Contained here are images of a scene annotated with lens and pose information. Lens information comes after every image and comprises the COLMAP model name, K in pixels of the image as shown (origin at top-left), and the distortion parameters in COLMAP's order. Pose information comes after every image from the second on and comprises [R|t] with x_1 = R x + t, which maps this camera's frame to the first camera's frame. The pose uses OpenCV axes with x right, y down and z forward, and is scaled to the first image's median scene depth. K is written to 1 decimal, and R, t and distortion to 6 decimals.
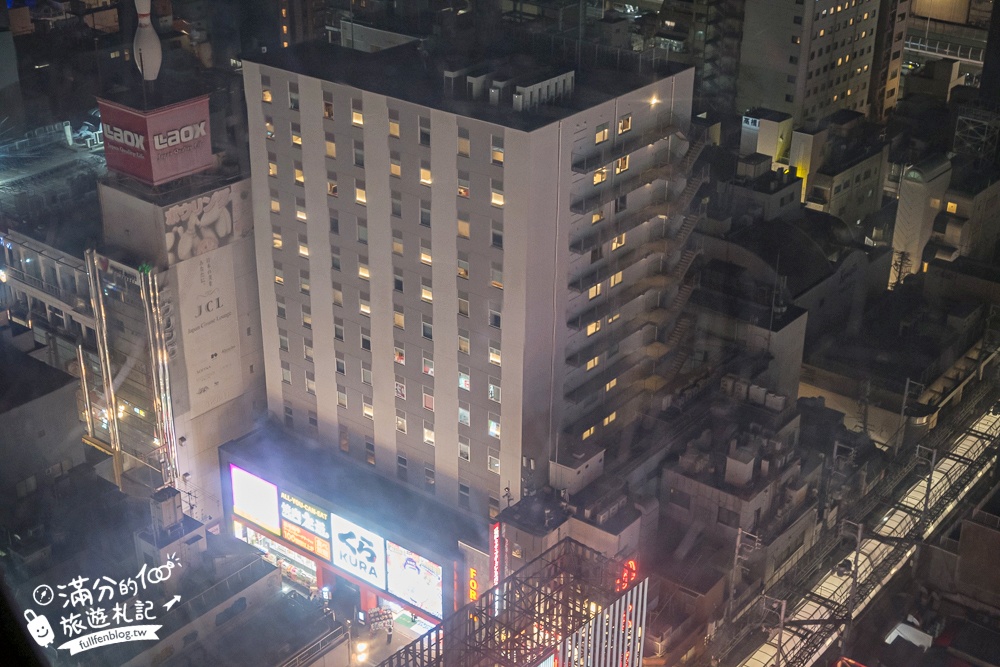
lens RADIAL K [[1382.2, 0, 519.6], [0, 1382.2, 334.1], [0, 0, 1]] dist [0.022345, 0.000000]
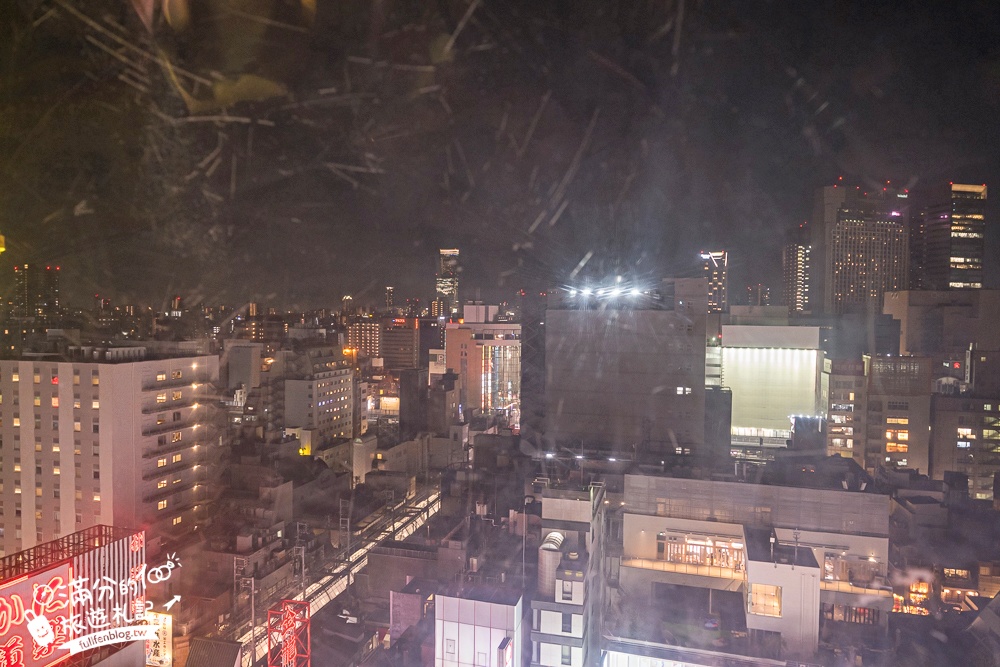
lens RADIAL K [[669.7, 0, 498.7], [0, 669.7, 343.2], [0, 0, 1]] dist [-0.001086, 0.005482]
pose [[0.919439, -0.023888, 0.392507, 0.117436], [0.181156, 0.911657, -0.368870, 0.232636], [-0.349020, 0.410258, 0.842540, 0.003284]]
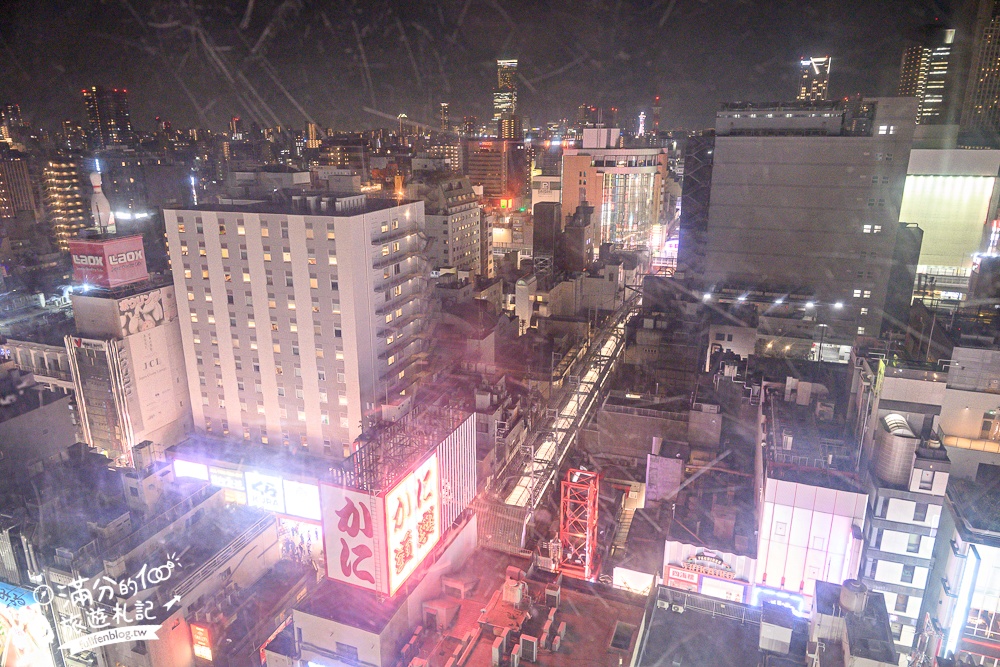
lens RADIAL K [[669.7, 0, 493.8], [0, 669.7, 334.2], [0, 0, 1]] dist [-0.001086, 0.005482]
pose [[0.948209, -0.110131, 0.297943, -0.076117], [0.158867, 0.976655, -0.144589, 0.132959], [-0.275064, 0.184434, 0.943570, 0.136524]]
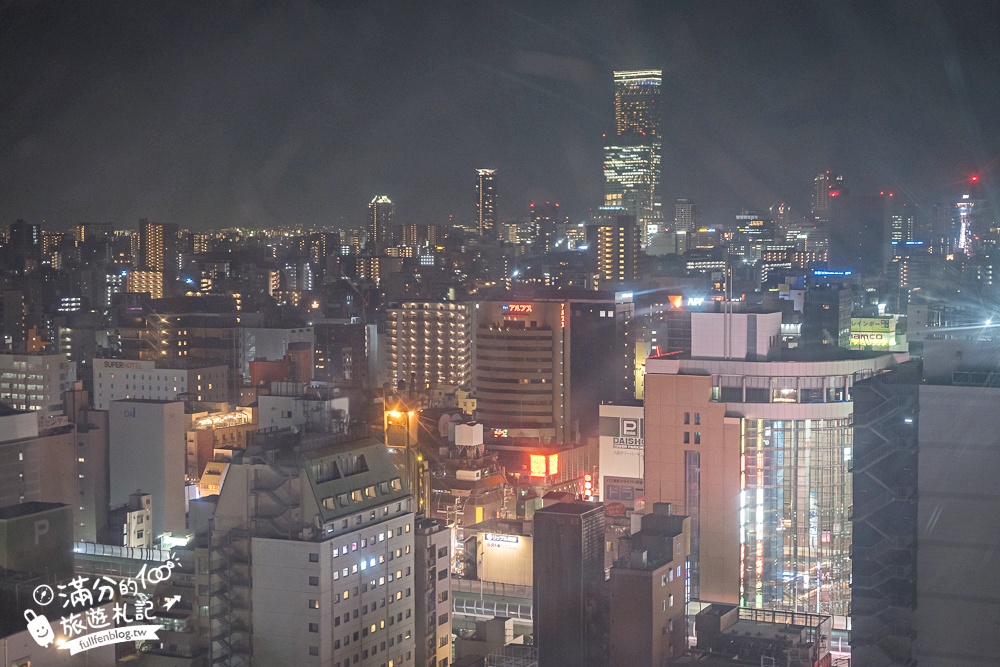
lens RADIAL K [[1723.6, 0, 508.2], [0, 1723.6, 336.1], [0, 0, 1]] dist [-0.010110, 0.000000]
pose [[0.967047, -0.034867, 0.252198, 0.098166], [0.130145, 0.919074, -0.371975, 0.078723], [-0.218819, 0.392540, 0.893326, -0.053039]]
